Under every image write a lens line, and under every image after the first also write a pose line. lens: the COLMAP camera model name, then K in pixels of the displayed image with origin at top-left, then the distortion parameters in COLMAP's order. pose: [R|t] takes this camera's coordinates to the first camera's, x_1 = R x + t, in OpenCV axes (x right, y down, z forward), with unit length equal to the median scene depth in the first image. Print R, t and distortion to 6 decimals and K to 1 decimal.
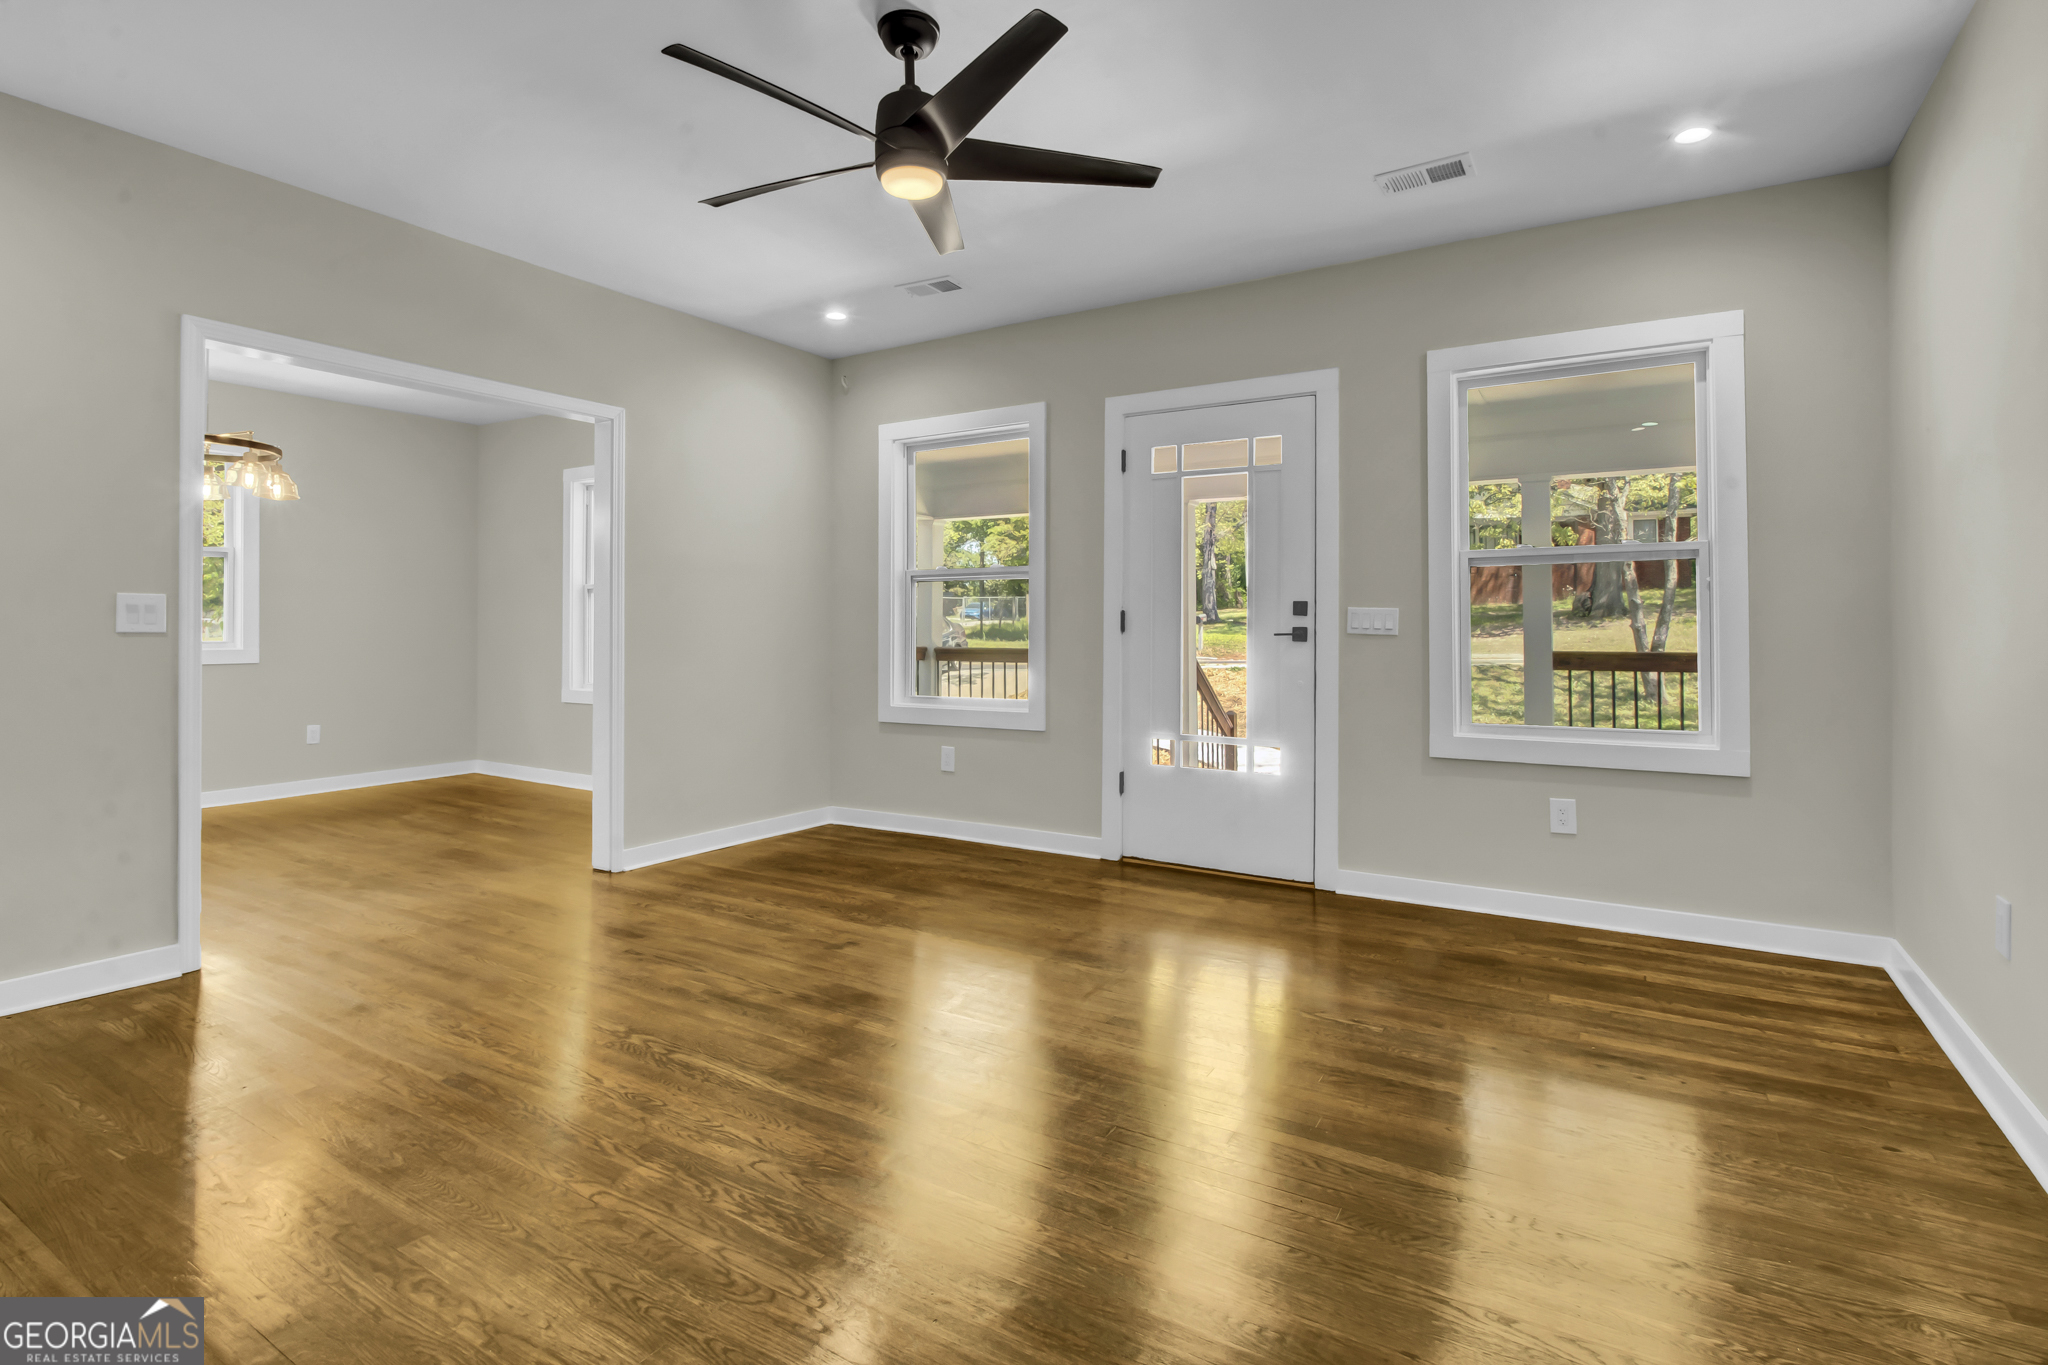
lens RADIAL K [[992.7, 0, 1025.7], [0, 992.7, 626.7], [0, 0, 1]] dist [0.000435, -0.000064]
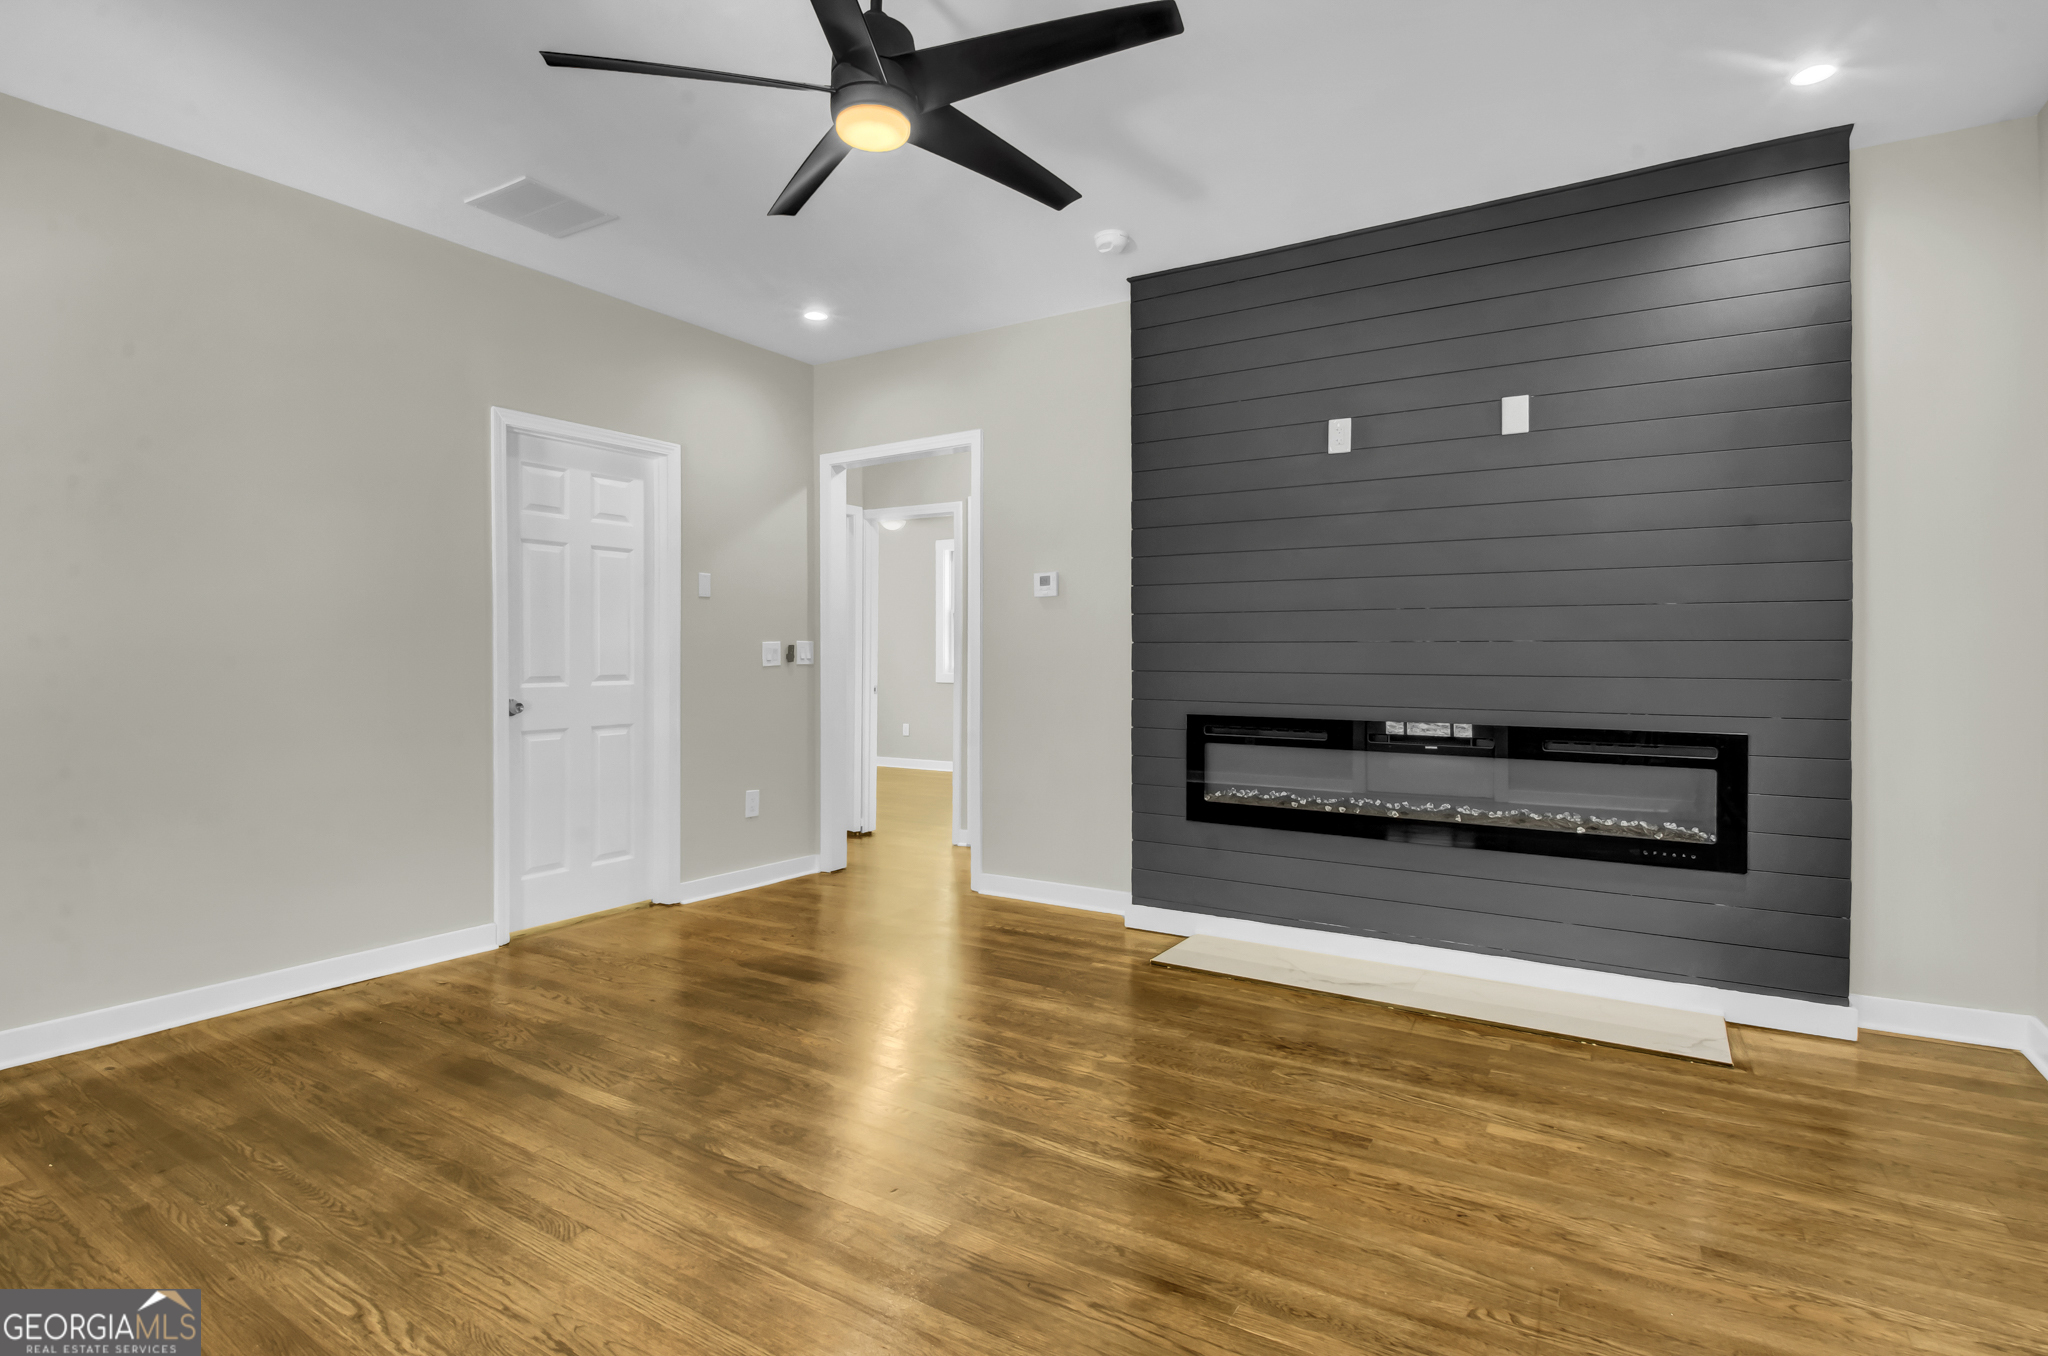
lens RADIAL K [[1000.3, 0, 985.3], [0, 1000.3, 656.8], [0, 0, 1]] dist [-0.013066, -0.001441]
pose [[-0.998916, -0.001637, 0.046518, -0.156452], [-0.001875, 0.999985, -0.005066, 0.002426], [-0.046509, -0.005148, -0.998905, 1.157883]]
